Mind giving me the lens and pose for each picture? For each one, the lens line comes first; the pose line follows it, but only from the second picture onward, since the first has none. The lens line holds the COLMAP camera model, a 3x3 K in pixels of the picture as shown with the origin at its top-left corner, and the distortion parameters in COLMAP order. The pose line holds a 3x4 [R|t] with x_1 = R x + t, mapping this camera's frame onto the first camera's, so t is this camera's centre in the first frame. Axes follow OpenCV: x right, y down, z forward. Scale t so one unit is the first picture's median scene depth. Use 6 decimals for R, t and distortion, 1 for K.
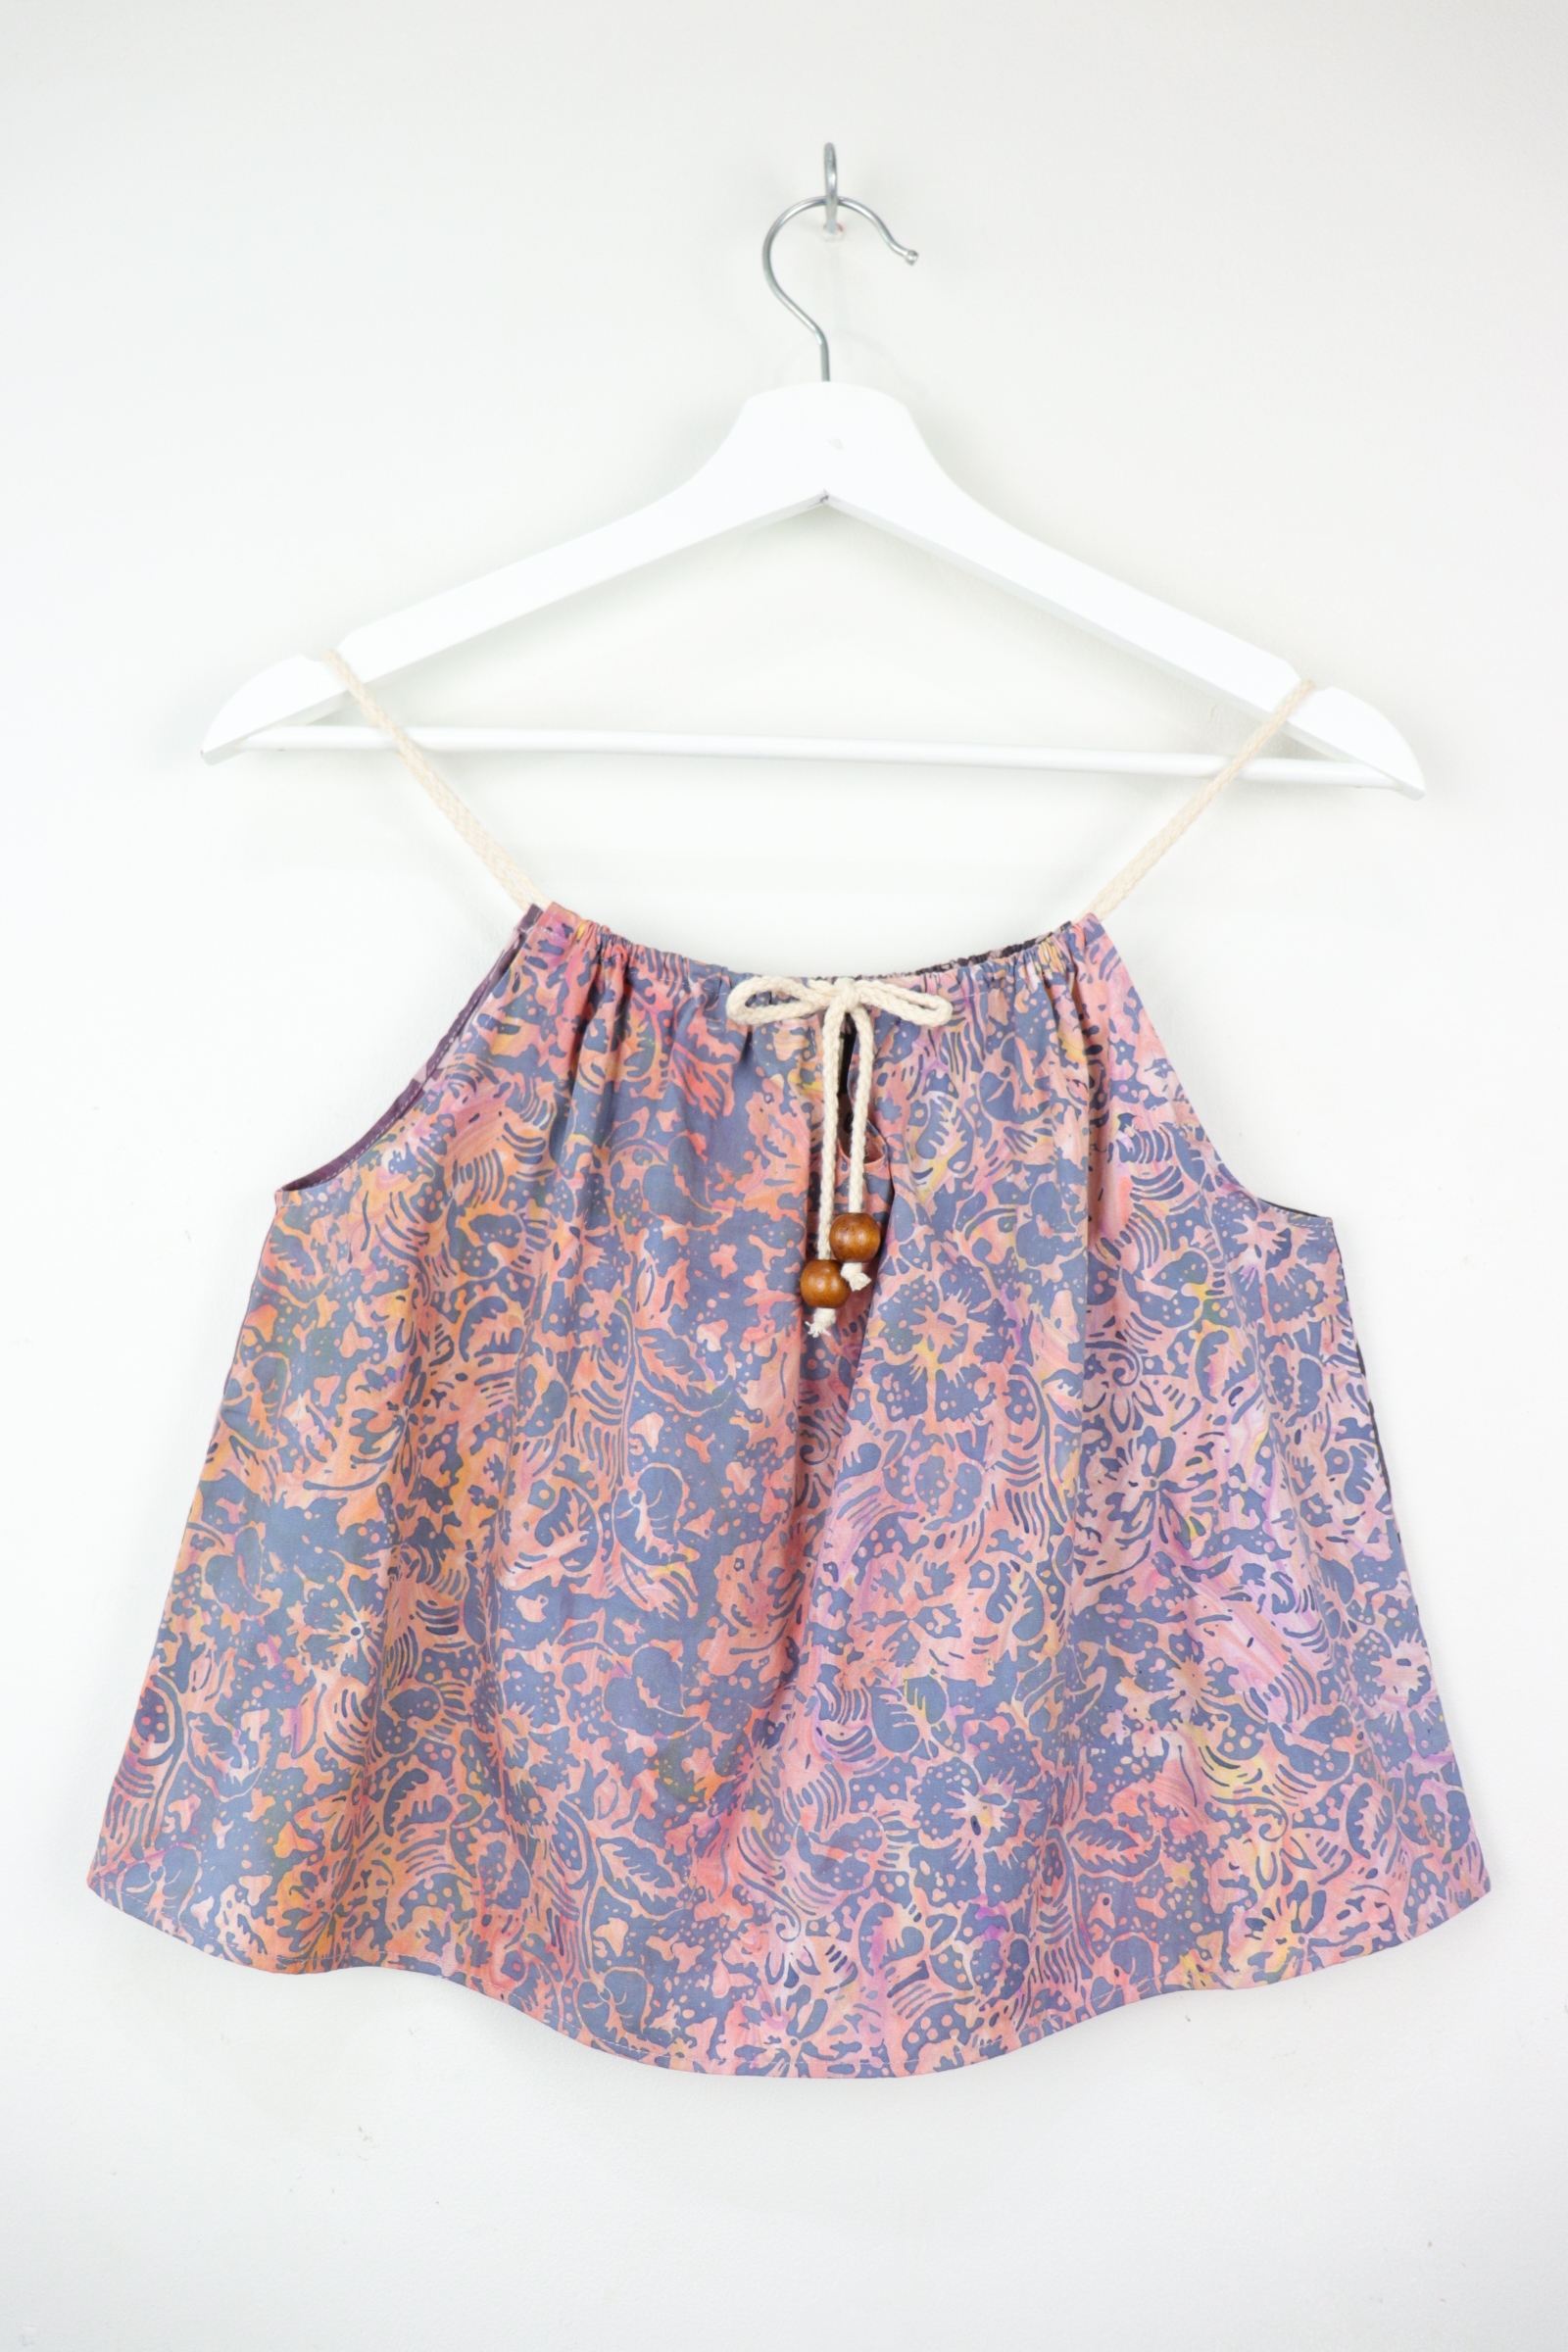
lens RADIAL K [[1945.0, 0, 726.5], [0, 1945.0, 1166.7], [0, 0, 1]] dist [-0.188706, 0.166654]
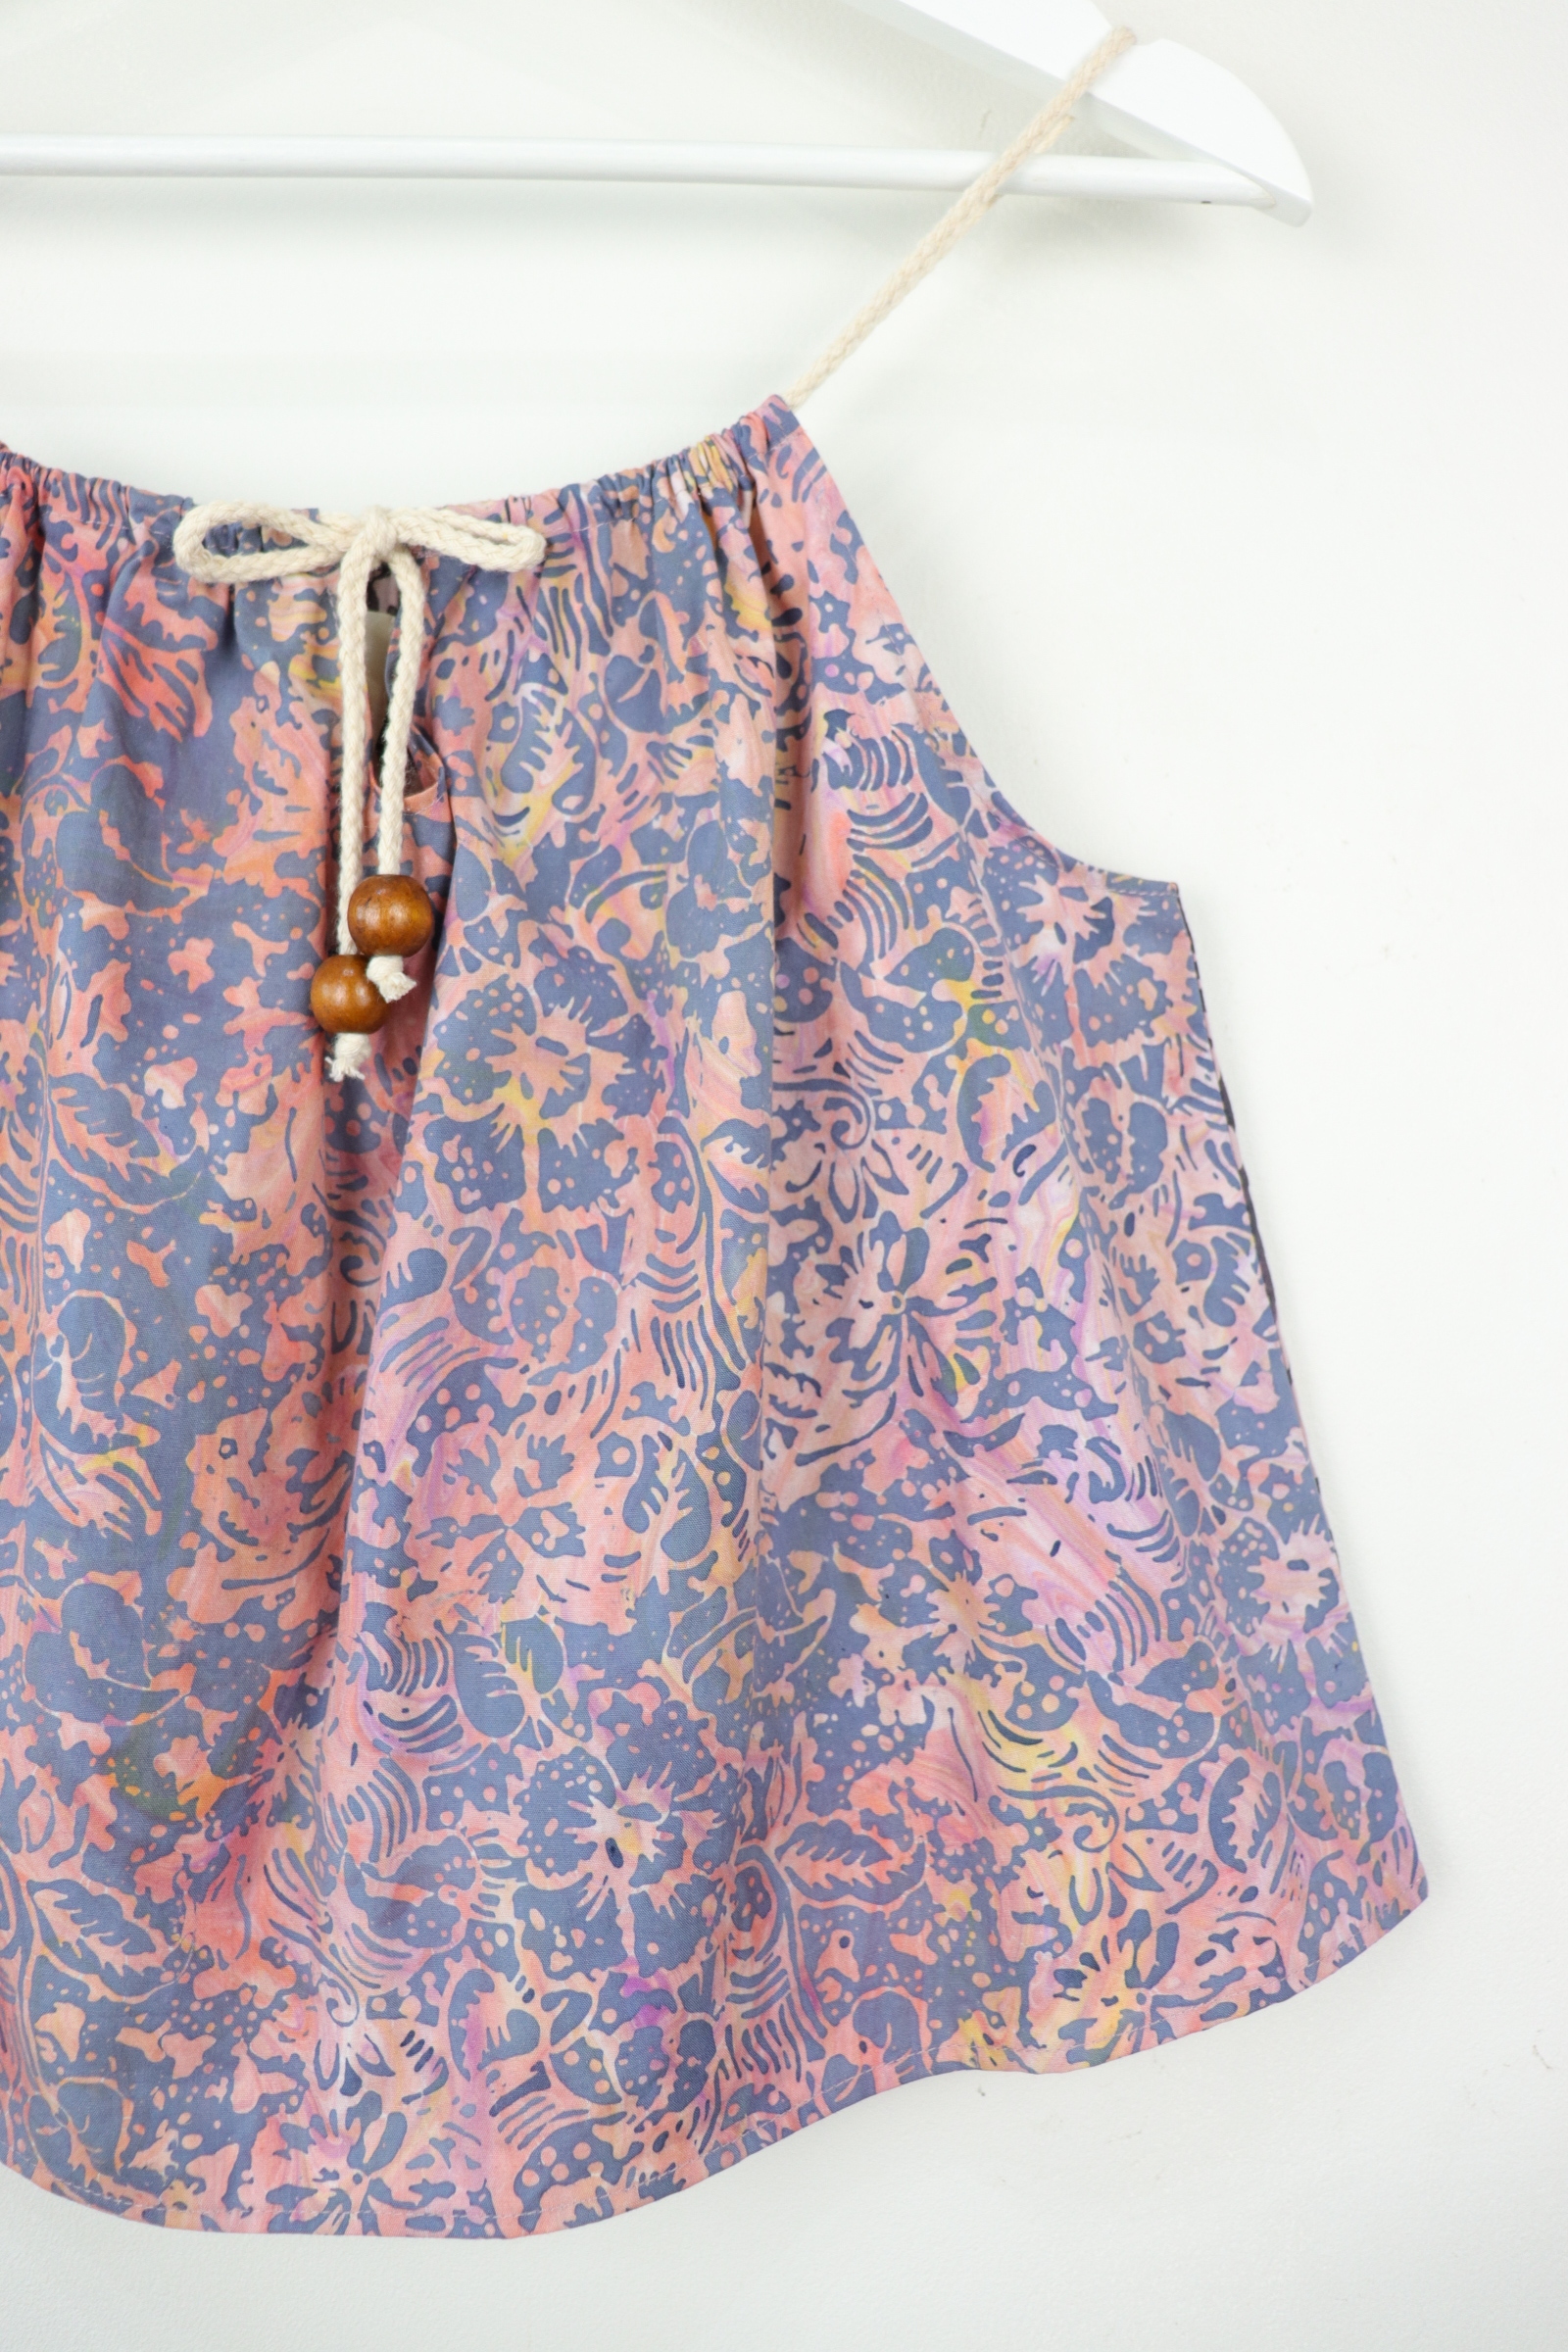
lens RADIAL K [[1945.0, 0, 726.5], [0, 1945.0, 1166.7], [0, 0, 1]] dist [-0.188706, 0.166654]
pose [[0.998627, -0.030852, 0.042334, 0.142419], [0.027070, 0.995825, 0.087171, 0.064450], [-0.044847, -0.085906, 0.995293, 0.376795]]
